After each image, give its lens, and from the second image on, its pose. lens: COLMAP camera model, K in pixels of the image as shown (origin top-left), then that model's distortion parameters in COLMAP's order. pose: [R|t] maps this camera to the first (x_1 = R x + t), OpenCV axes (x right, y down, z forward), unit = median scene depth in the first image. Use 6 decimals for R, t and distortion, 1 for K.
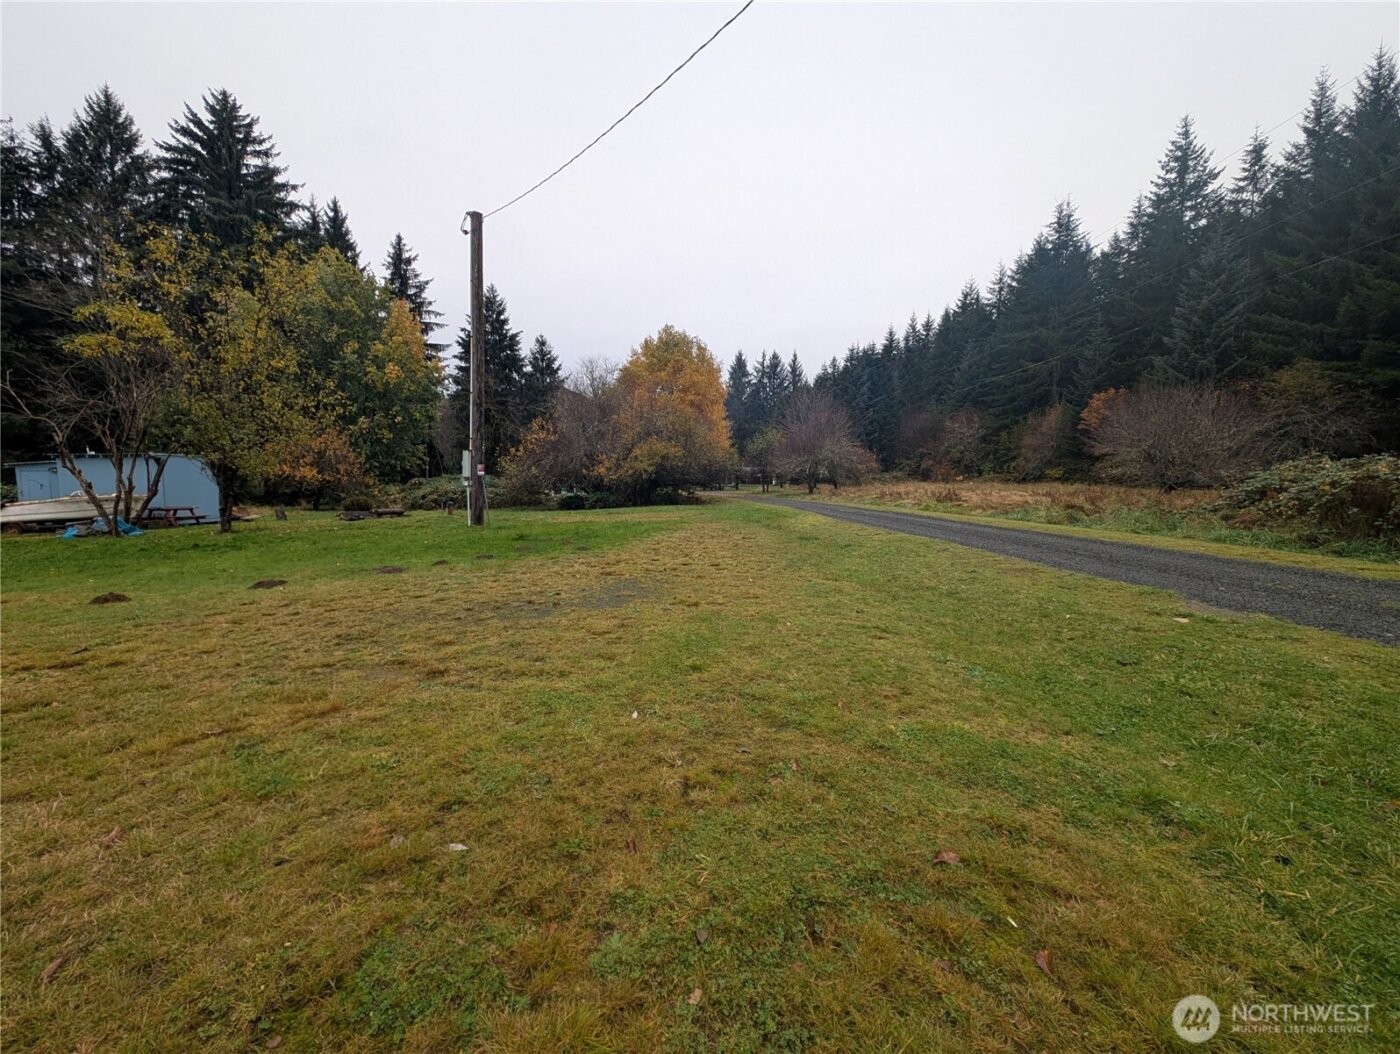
lens RADIAL K [[522.6, 0, 699.9], [0, 522.6, 526.4], [0, 0, 1]] dist [0.002283, -0.002027]
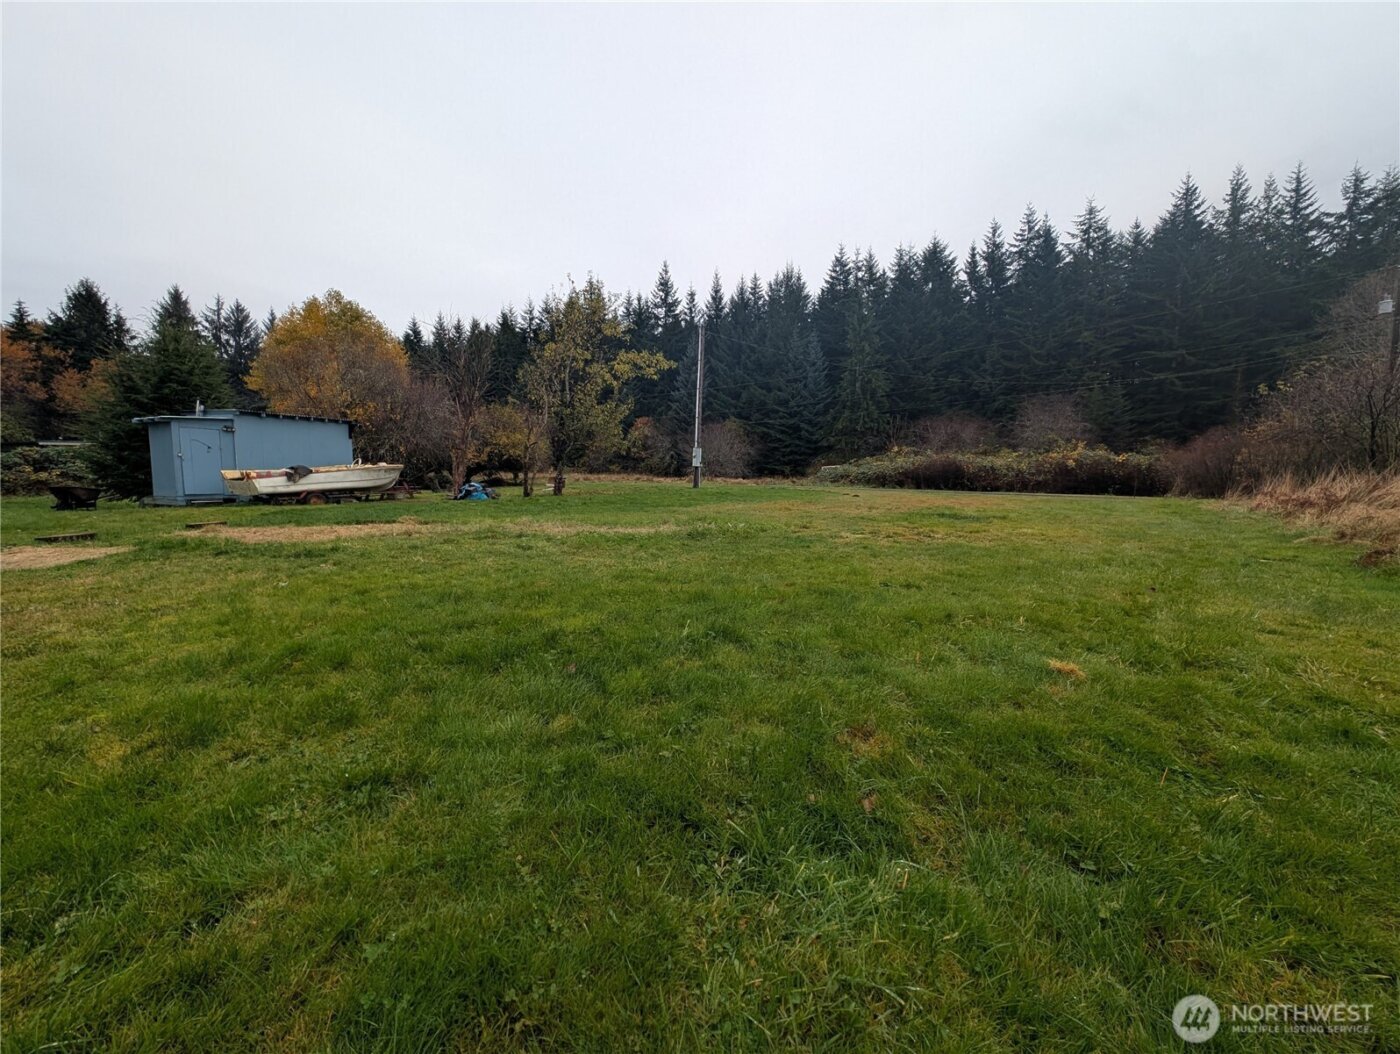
lens RADIAL K [[522.6, 0, 698.9], [0, 522.6, 528.9], [0, 0, 1]] dist [0.002283, -0.002027]
pose [[0.542030, -0.067487, 0.837645, -0.718158], [0.052020, 0.997553, 0.046708, 0.020871], [-0.838748, 0.018257, 0.544214, -0.009758]]
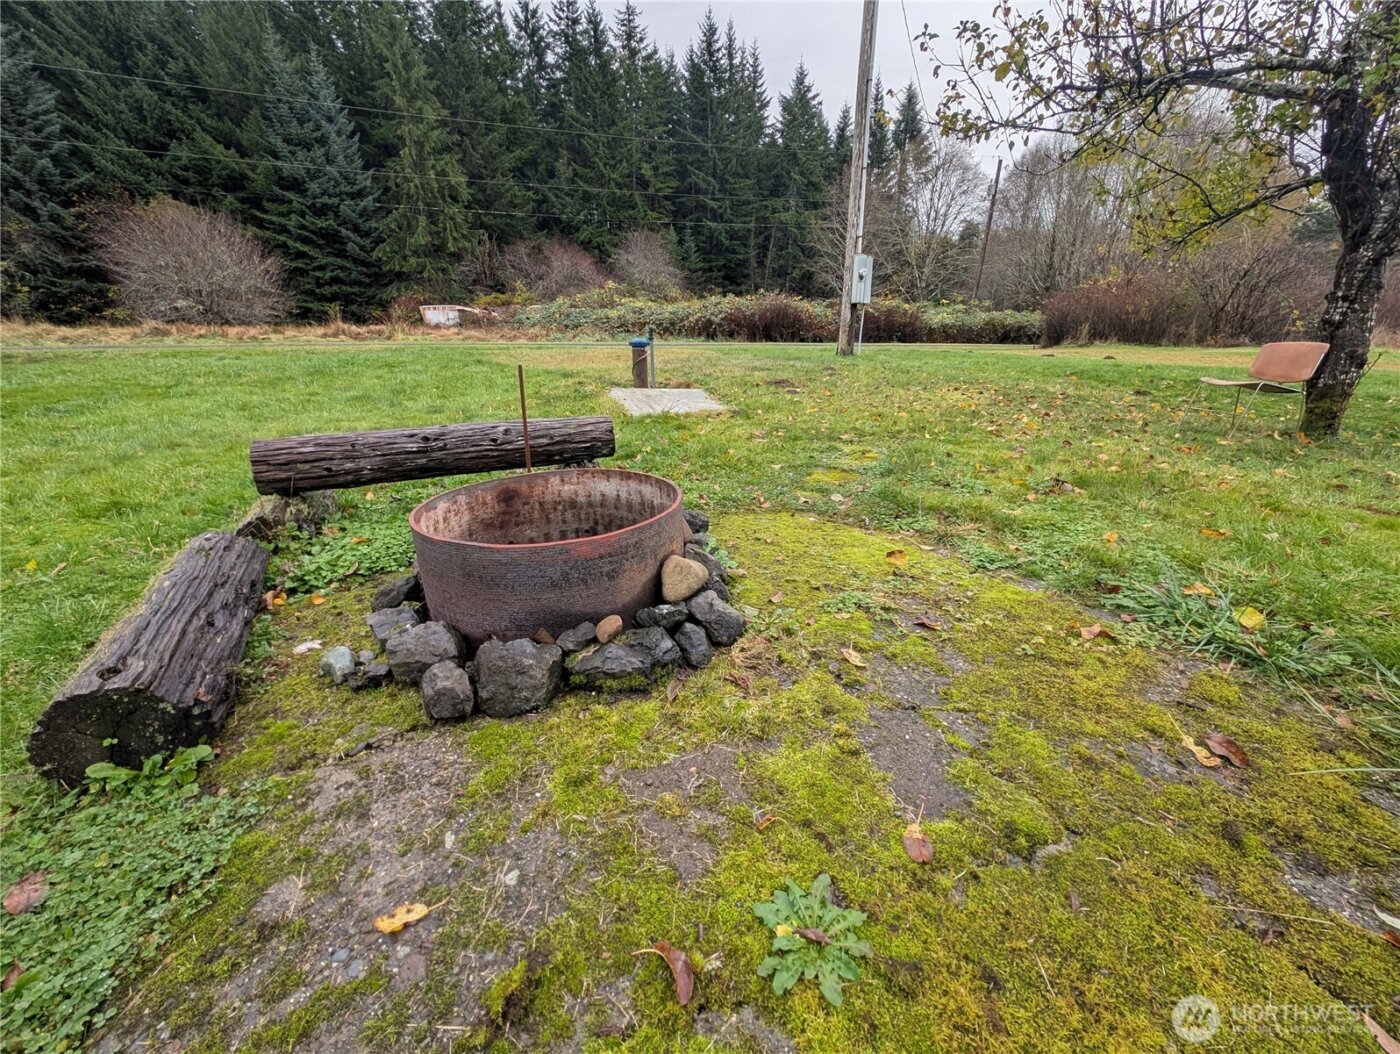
lens RADIAL K [[522.6, 0, 701.8], [0, 522.6, 526.8], [0, 0, 1]] dist [0.002283, -0.002027]
pose [[-0.399304, -0.319911, 0.859193, -0.399873], [0.070799, 0.923589, 0.376791, -0.027045], [-0.914081, 0.211284, -0.346143, 0.547404]]
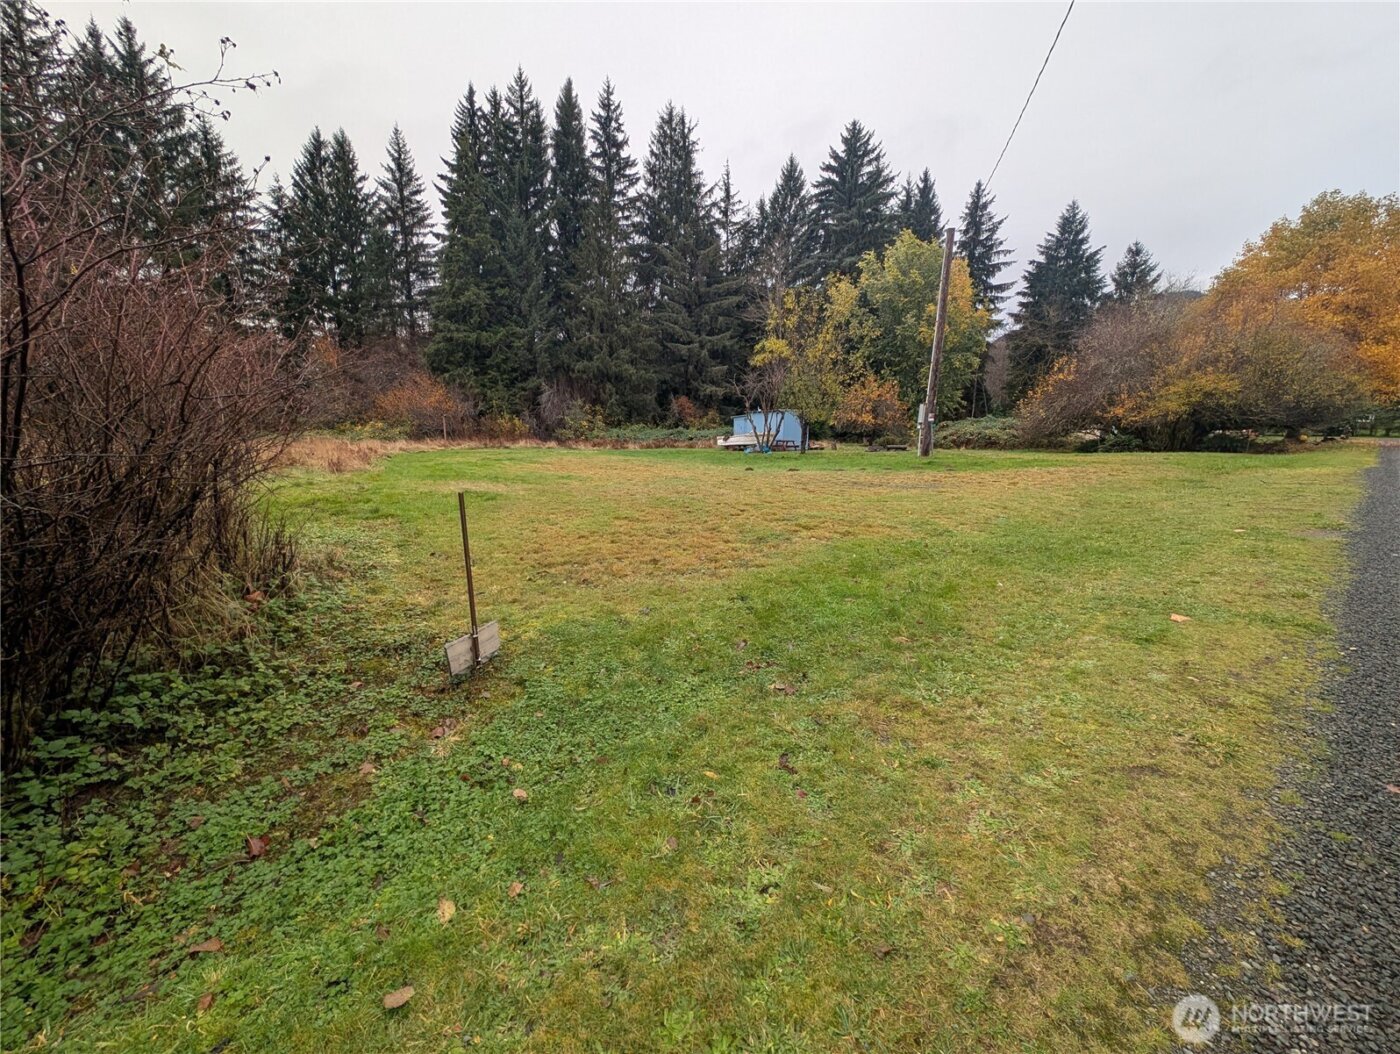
lens RADIAL K [[522.6, 0, 700.9], [0, 522.6, 527.8], [0, 0, 1]] dist [0.002283, -0.002027]
pose [[0.554914, 0.158580, -0.816653, 0.157109], [-0.065814, 0.986955, 0.146930, 0.007605], [0.829300, -0.027786, 0.558112, -0.115812]]
